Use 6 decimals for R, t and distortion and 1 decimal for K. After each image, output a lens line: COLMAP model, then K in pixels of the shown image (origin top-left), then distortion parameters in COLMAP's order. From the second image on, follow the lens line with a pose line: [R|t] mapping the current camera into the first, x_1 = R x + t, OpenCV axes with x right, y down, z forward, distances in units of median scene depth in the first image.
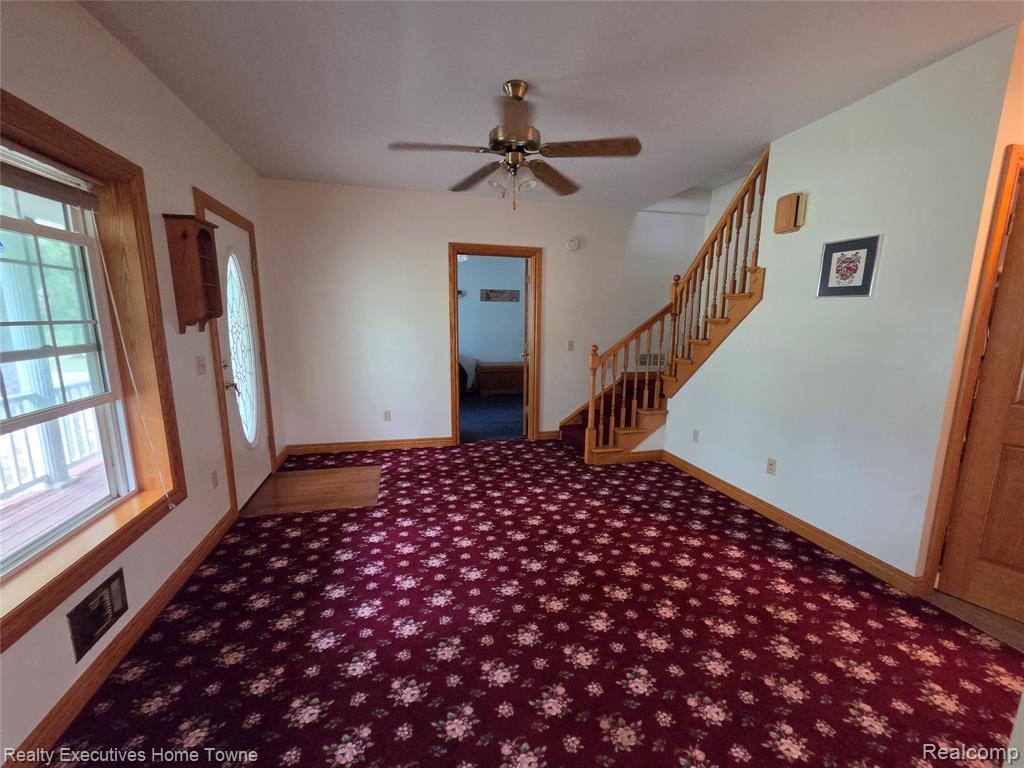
lens RADIAL K [[416.9, 0, 509.7], [0, 416.9, 386.4], [0, 0, 1]] dist [-0.003253, -0.000490]
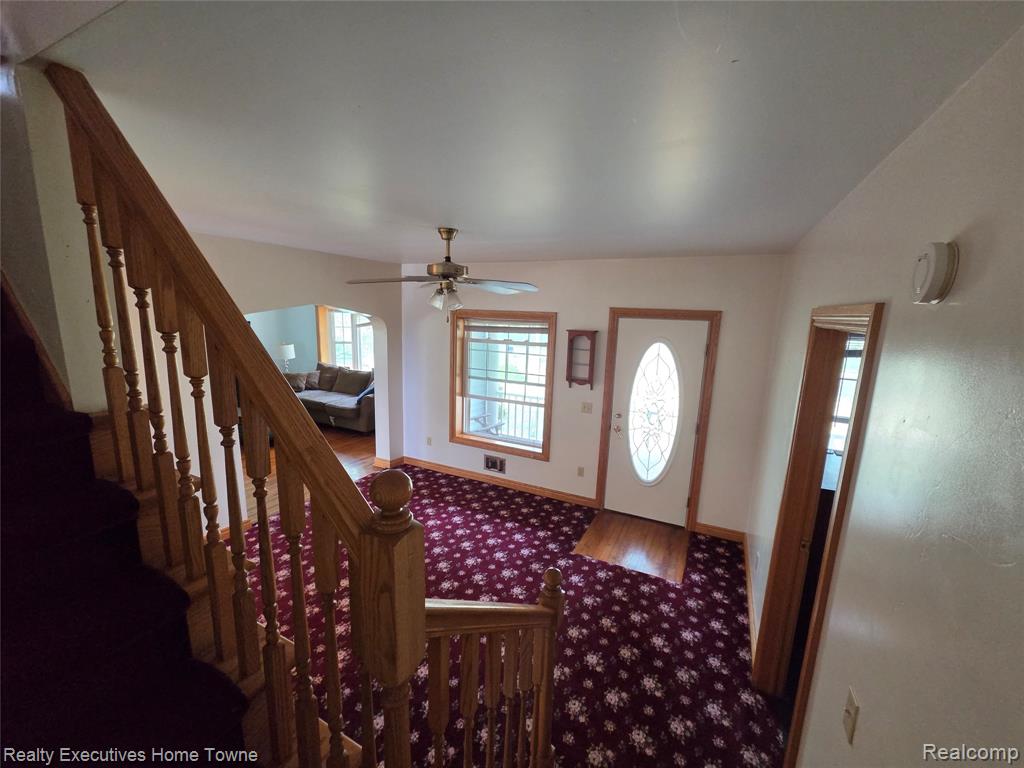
lens RADIAL K [[416.9, 0, 509.9], [0, 416.9, 390.5], [0, 0, 1]] dist [-0.003253, -0.000490]
pose [[-0.646818, 0.107468, -0.755034, 0.736165], [-0.168295, 0.945502, 0.278752, -0.515894], [0.743843, 0.307371, -0.593482, 1.671111]]
